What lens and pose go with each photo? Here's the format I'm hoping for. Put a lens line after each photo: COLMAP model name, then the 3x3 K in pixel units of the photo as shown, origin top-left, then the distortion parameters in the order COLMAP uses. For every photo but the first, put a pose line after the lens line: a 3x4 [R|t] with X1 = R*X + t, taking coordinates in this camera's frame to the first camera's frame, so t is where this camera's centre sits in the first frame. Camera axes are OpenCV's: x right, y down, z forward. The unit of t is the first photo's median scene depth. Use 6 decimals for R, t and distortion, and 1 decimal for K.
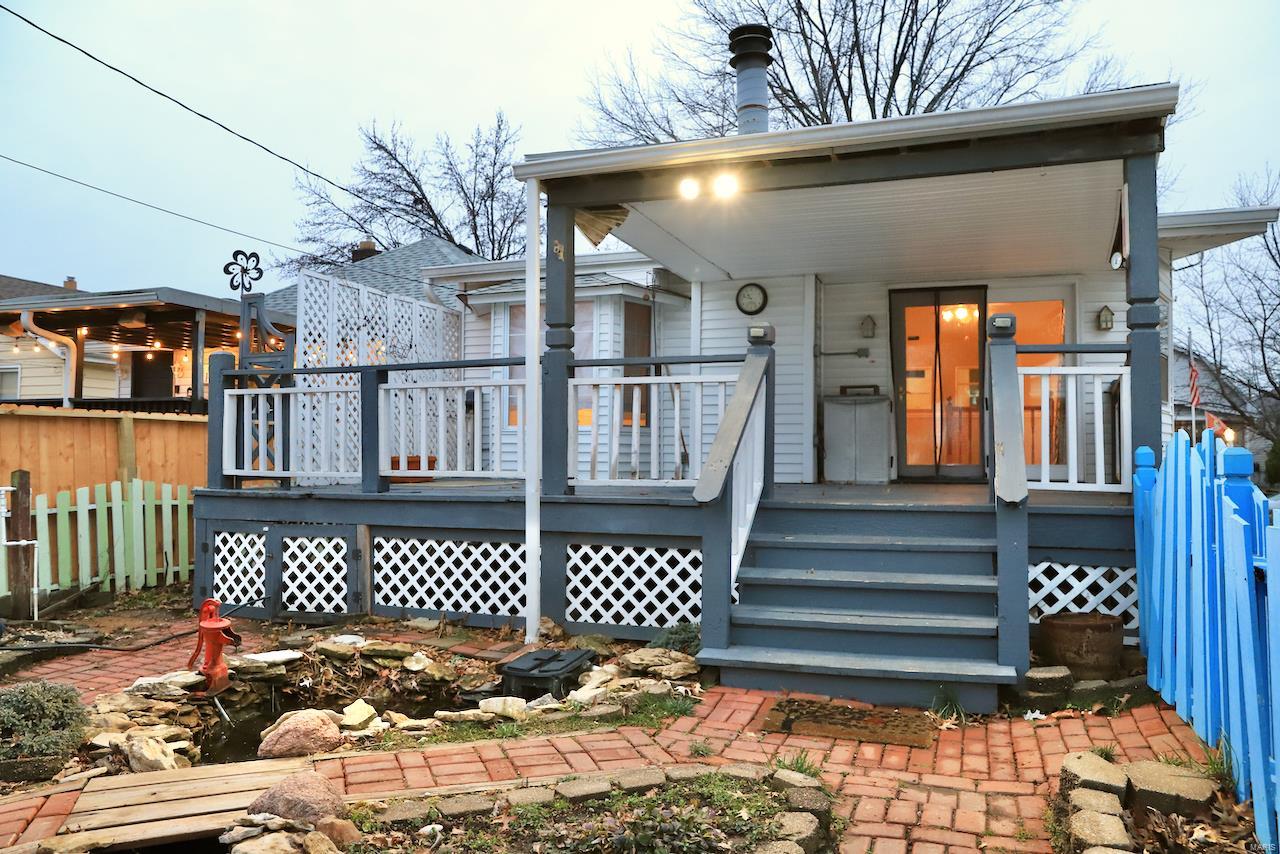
lens RADIAL K [[883.6, 0, 636.3], [0, 883.6, 427.9], [0, 0, 1]] dist [-0.105414, 0.080420]
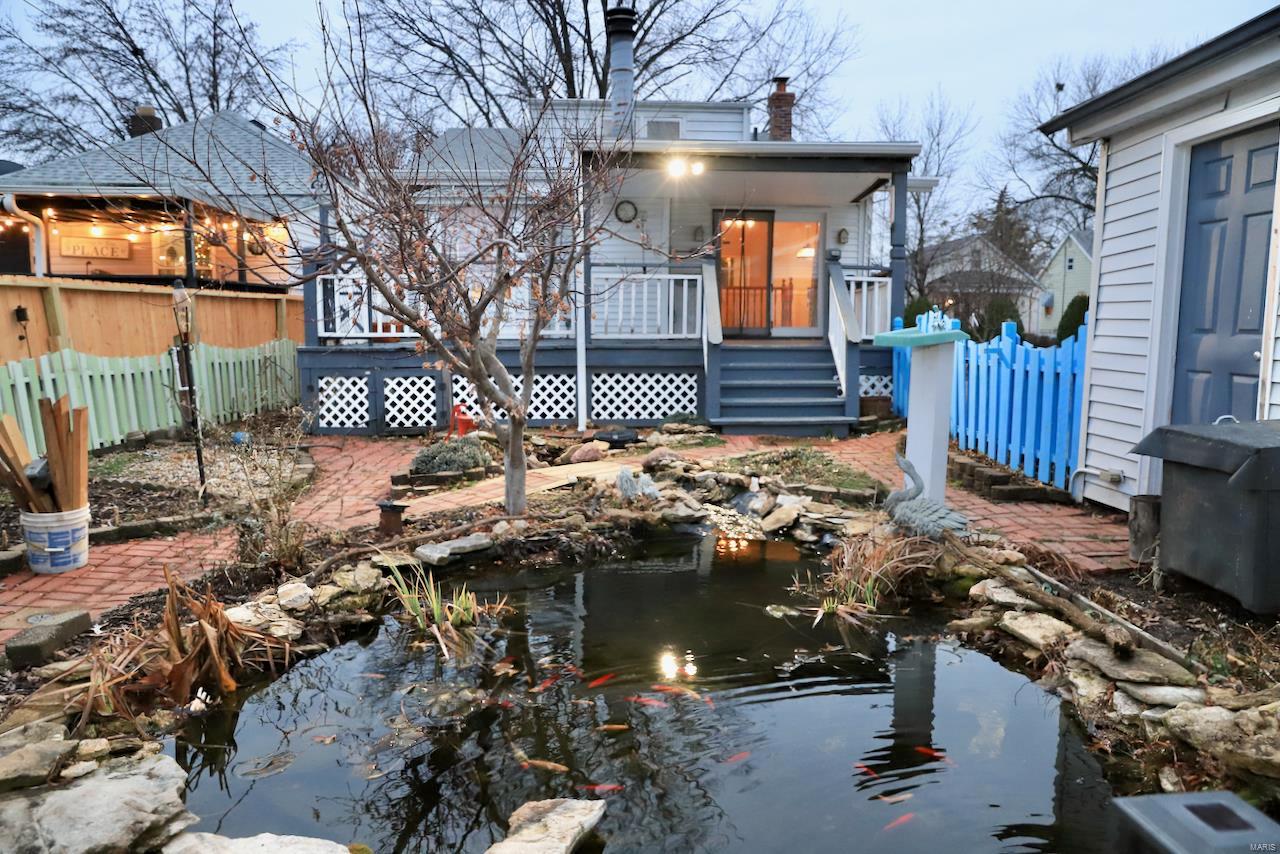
lens RADIAL K [[883.6, 0, 644.8], [0, 883.6, 423.8], [0, 0, 1]] dist [-0.105414, 0.080420]
pose [[0.925795, -0.045180, 0.375316, -0.564945], [-0.011014, 0.989187, 0.146246, -0.019018], [-0.377865, -0.139528, 0.915287, -0.539910]]
